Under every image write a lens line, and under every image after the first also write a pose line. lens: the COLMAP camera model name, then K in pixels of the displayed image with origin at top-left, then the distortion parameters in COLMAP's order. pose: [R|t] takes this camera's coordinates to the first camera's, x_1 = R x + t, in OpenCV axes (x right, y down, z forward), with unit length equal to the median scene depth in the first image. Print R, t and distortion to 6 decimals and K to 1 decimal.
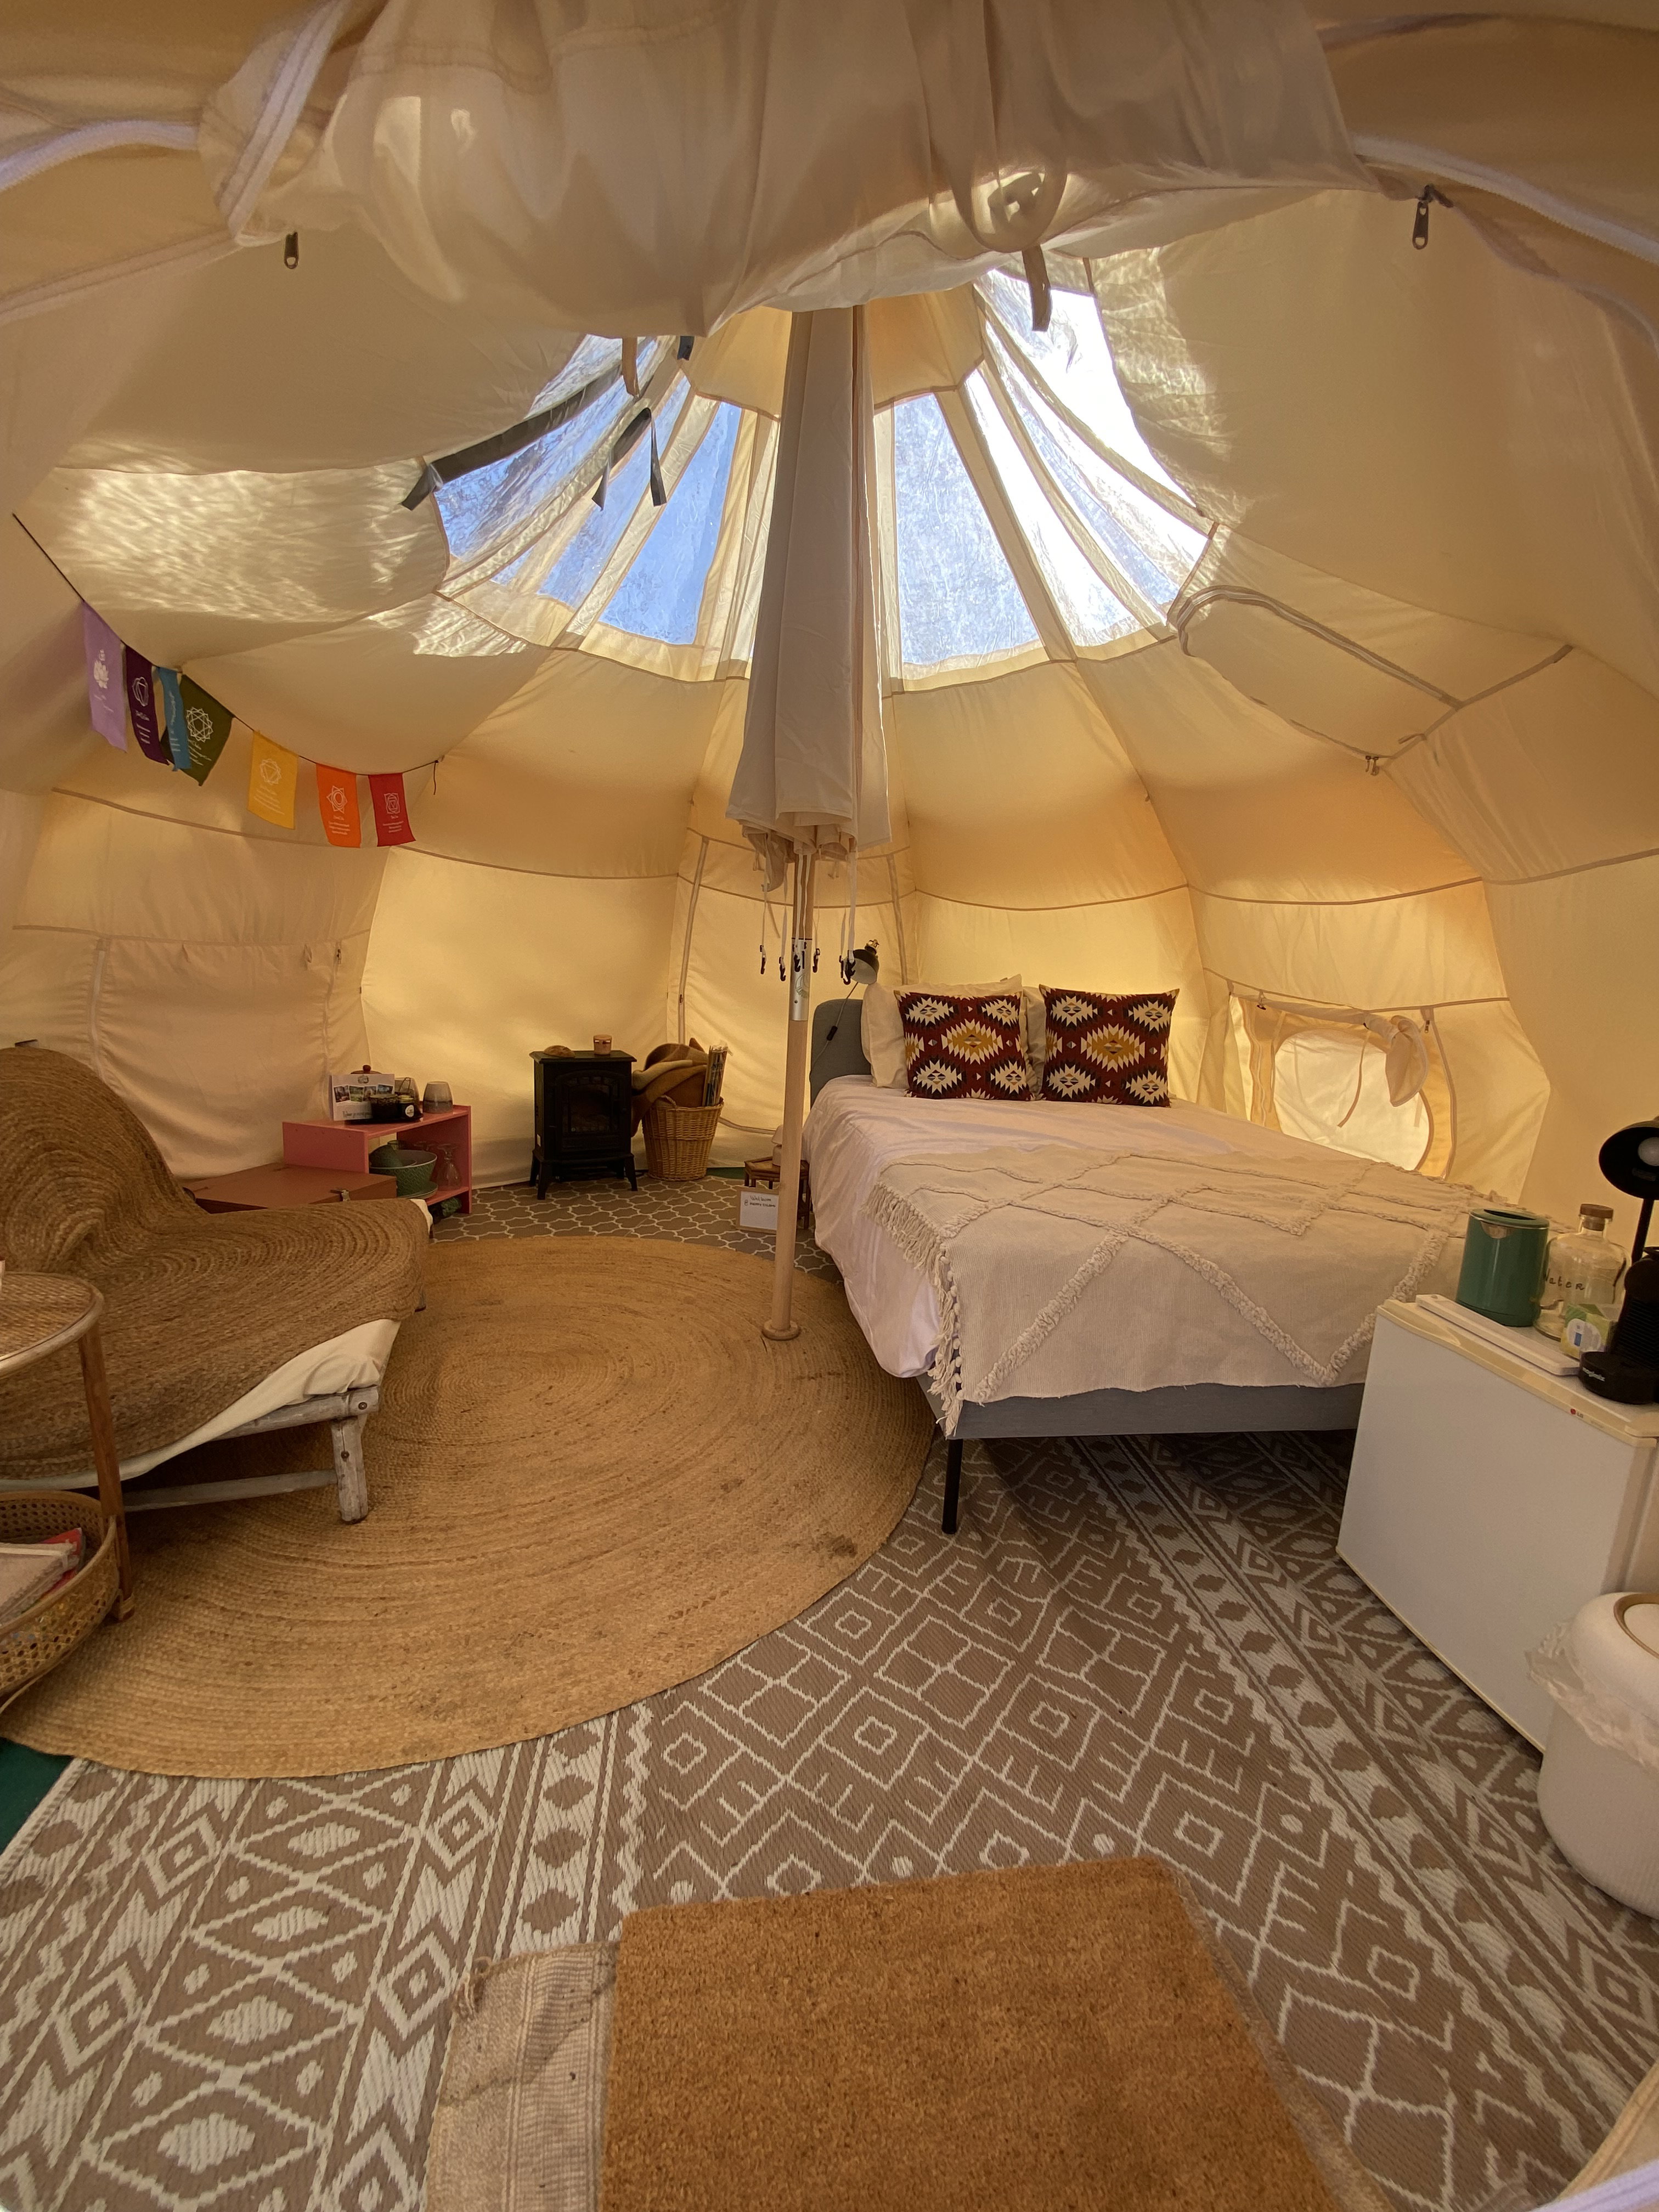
lens RADIAL K [[910.1, 0, 860.2], [0, 910.1, 1109.9], [0, 0, 1]] dist [-0.004527, -0.001978]
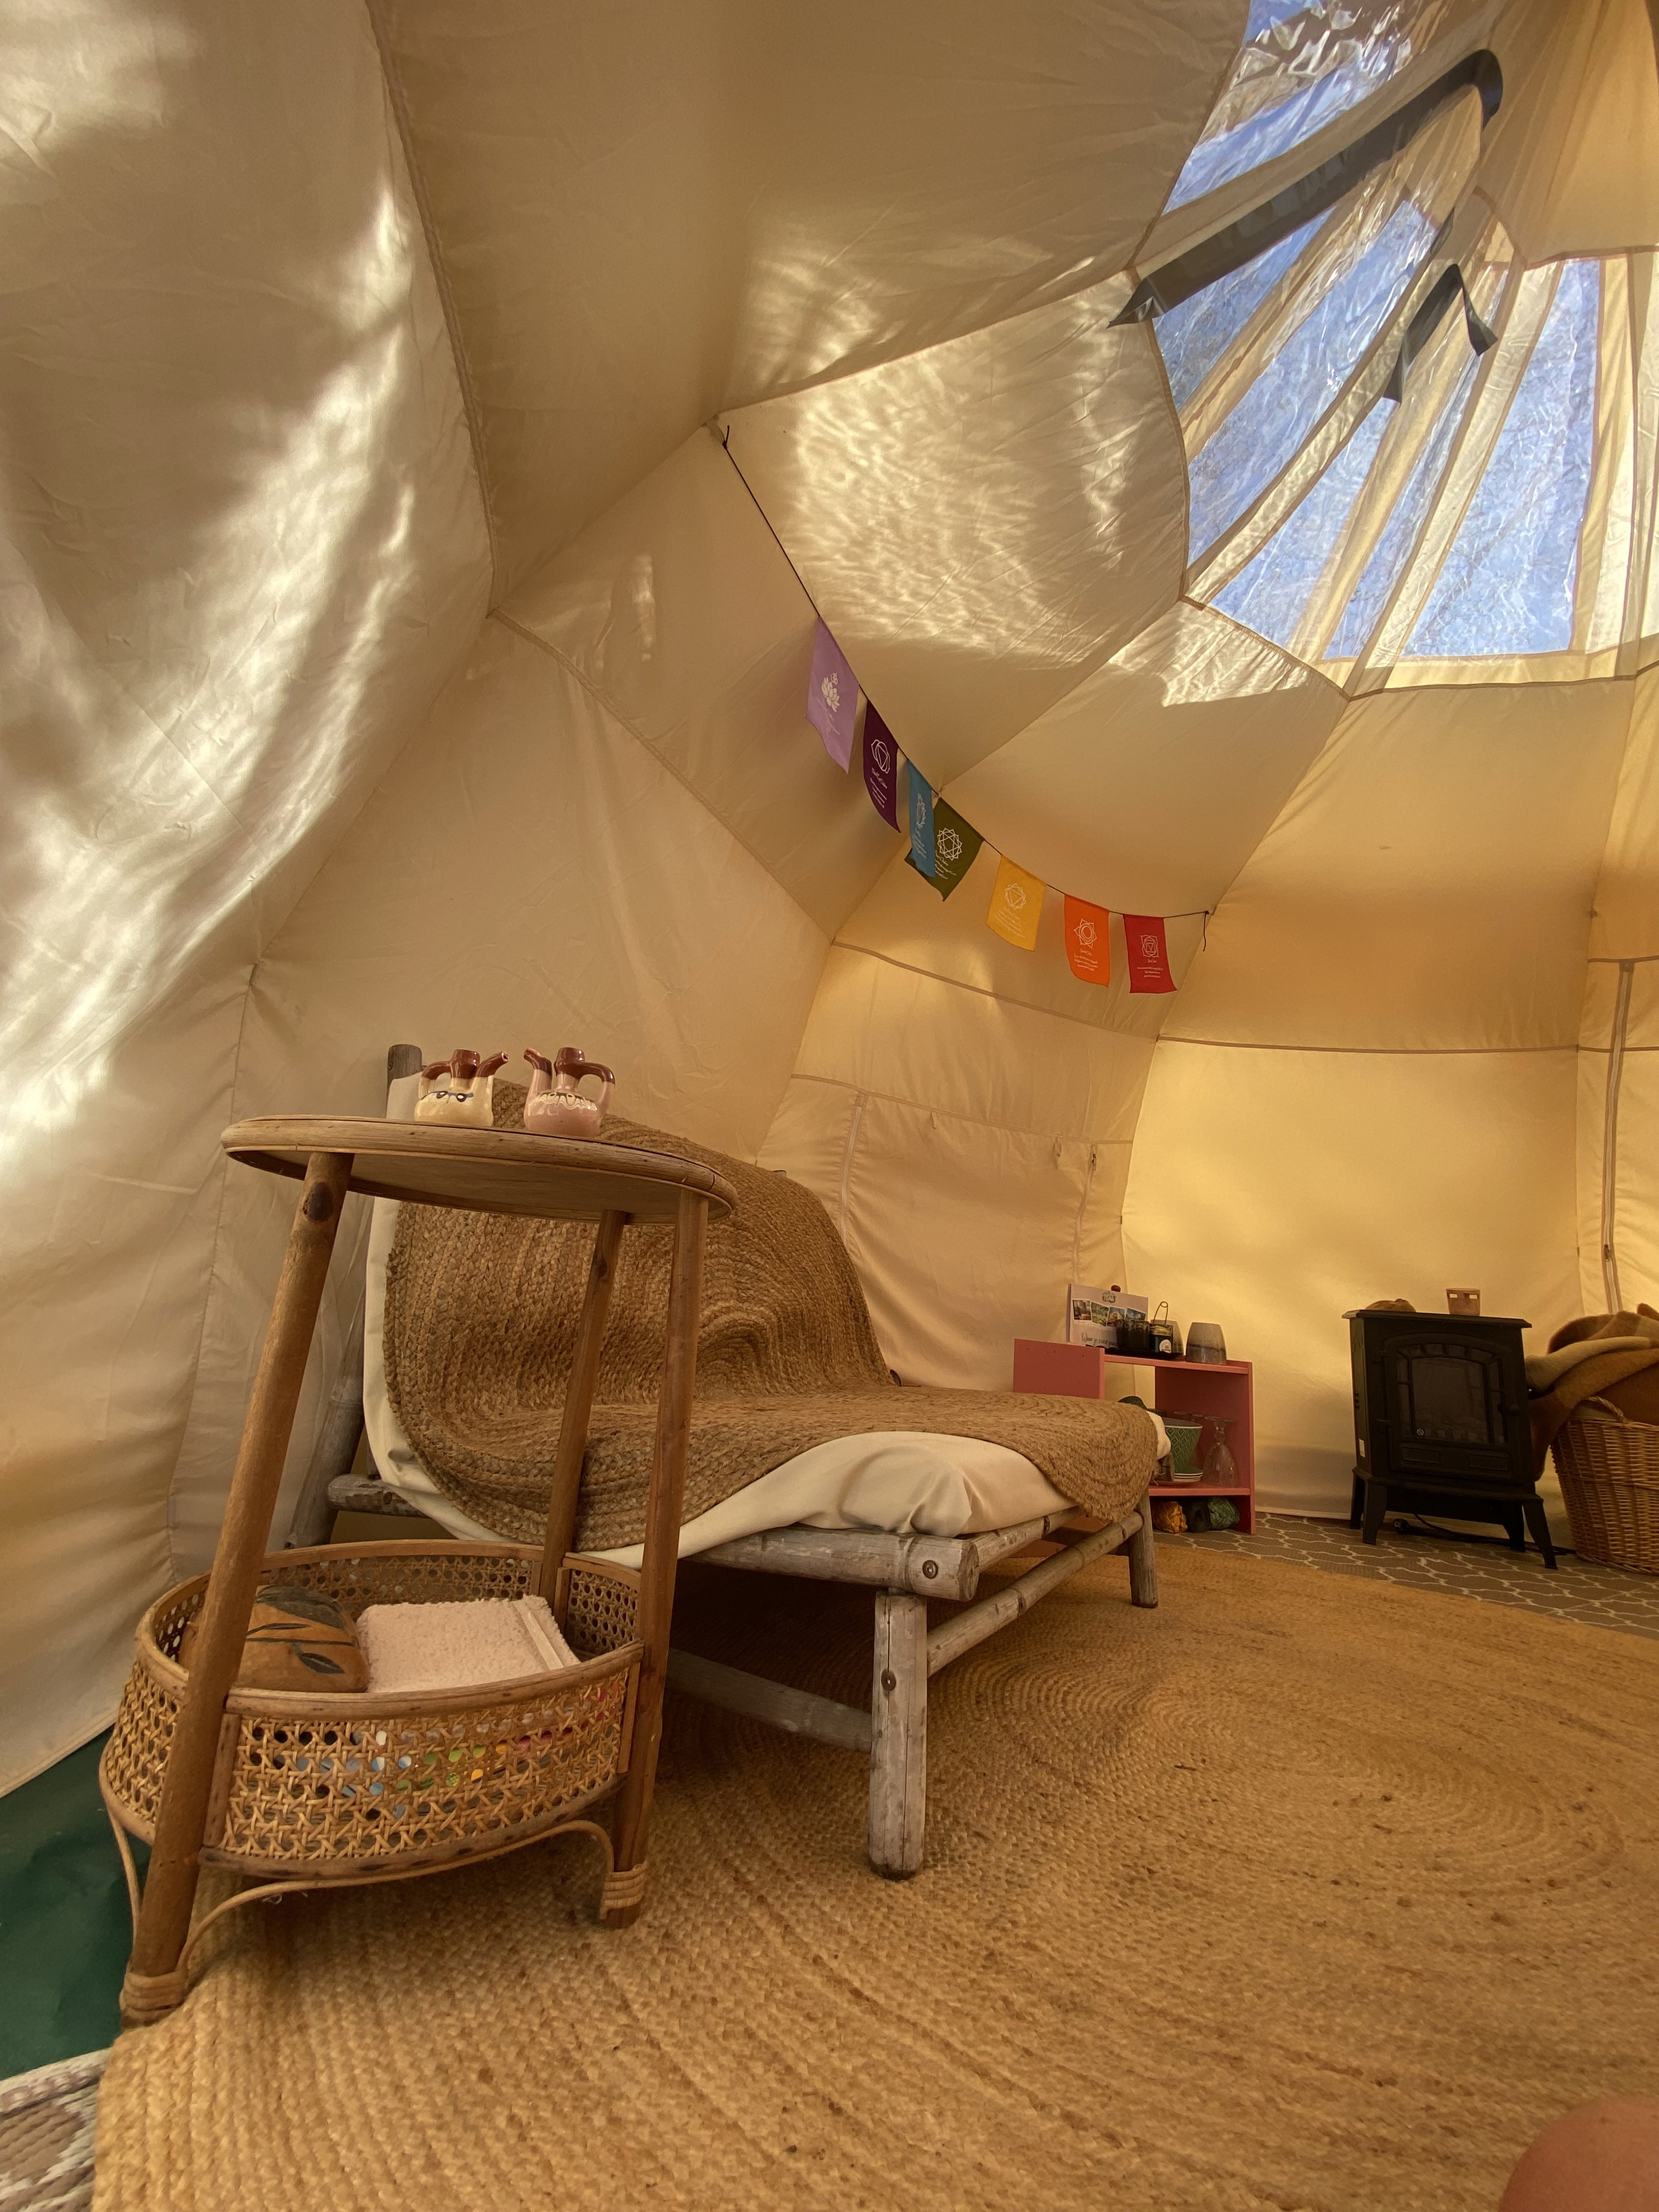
lens RADIAL K [[910.1, 0, 820.7], [0, 910.1, 1108.6], [0, 0, 1]] dist [-0.004527, -0.001978]
pose [[0.651671, -0.173625, -0.738363, -0.115149], [-0.179287, 0.910605, -0.372364, 0.171956], [0.737008, 0.375038, 0.562286, 0.354083]]
